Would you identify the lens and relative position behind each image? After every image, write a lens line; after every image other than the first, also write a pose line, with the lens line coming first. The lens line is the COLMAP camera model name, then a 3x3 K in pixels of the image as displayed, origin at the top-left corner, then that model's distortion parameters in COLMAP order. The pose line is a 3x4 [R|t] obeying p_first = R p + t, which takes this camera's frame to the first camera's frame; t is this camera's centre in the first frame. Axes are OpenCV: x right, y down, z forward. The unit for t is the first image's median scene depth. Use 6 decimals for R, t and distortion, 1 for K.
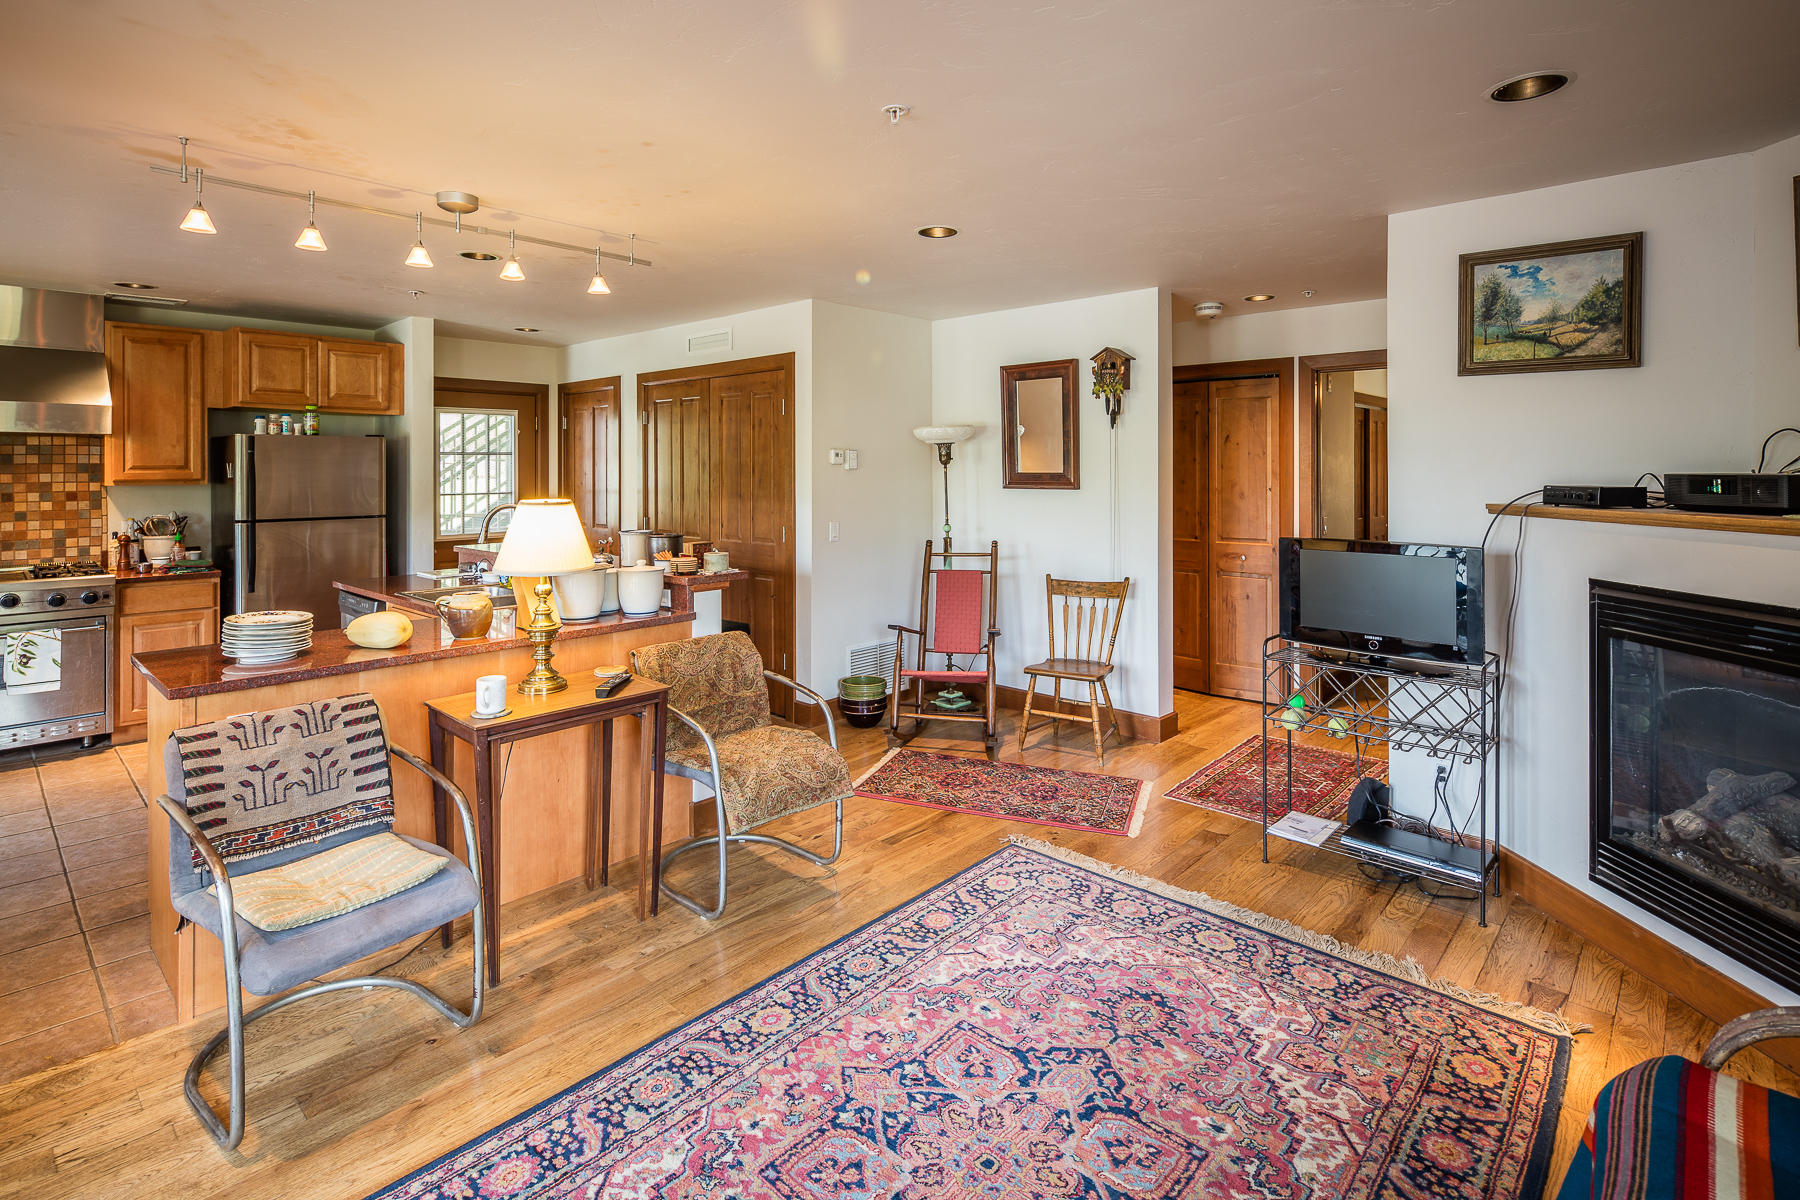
lens RADIAL K [[871.9, 0, 842.6], [0, 871.9, 469.3], [0, 0, 1]] dist [0.002837, -0.000315]
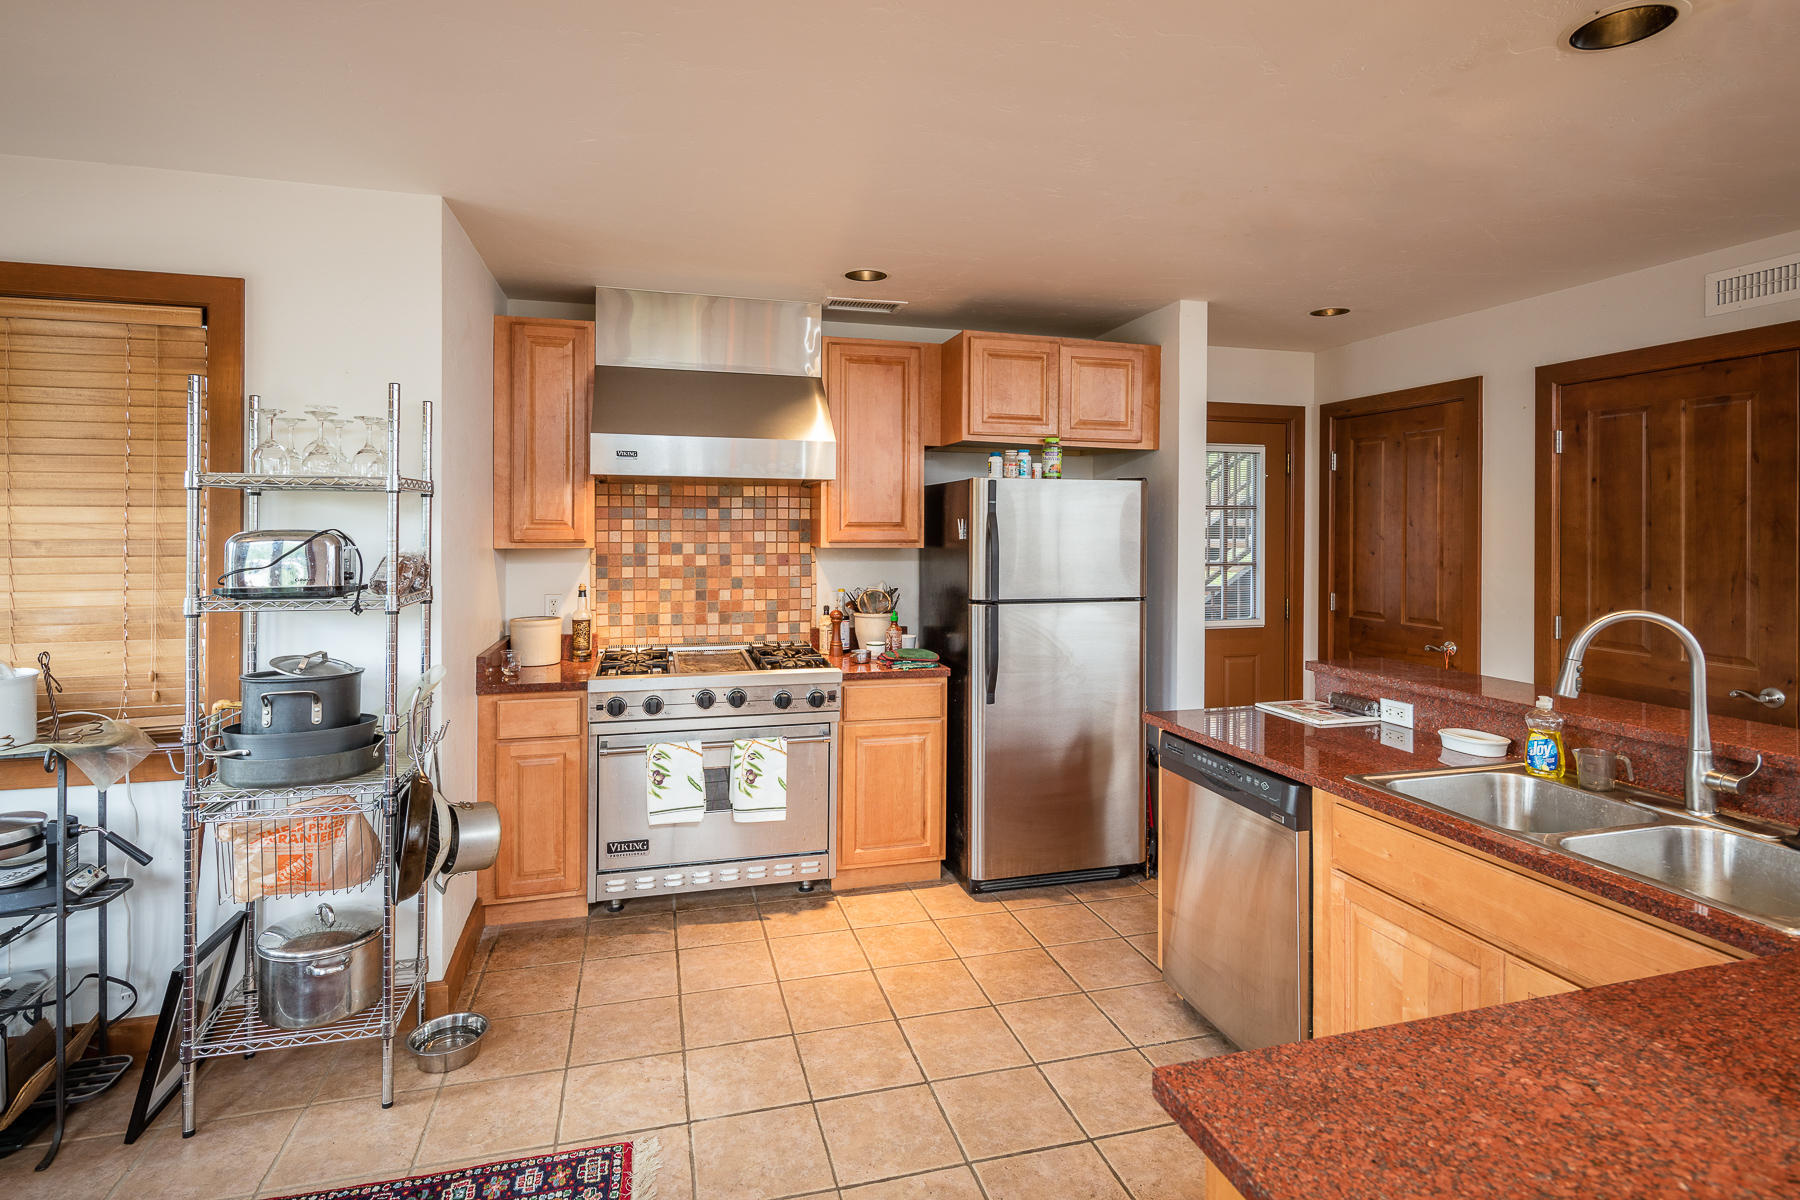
lens RADIAL K [[871.9, 0, 894.5], [0, 871.9, 527.2], [0, 0, 1]] dist [0.002837, -0.000315]
pose [[0.866312, 0.005862, -0.499468, -0.391701], [-0.006195, 0.999980, 0.000991, -0.000757], [0.499464, 0.002236, 0.866332, 0.351894]]
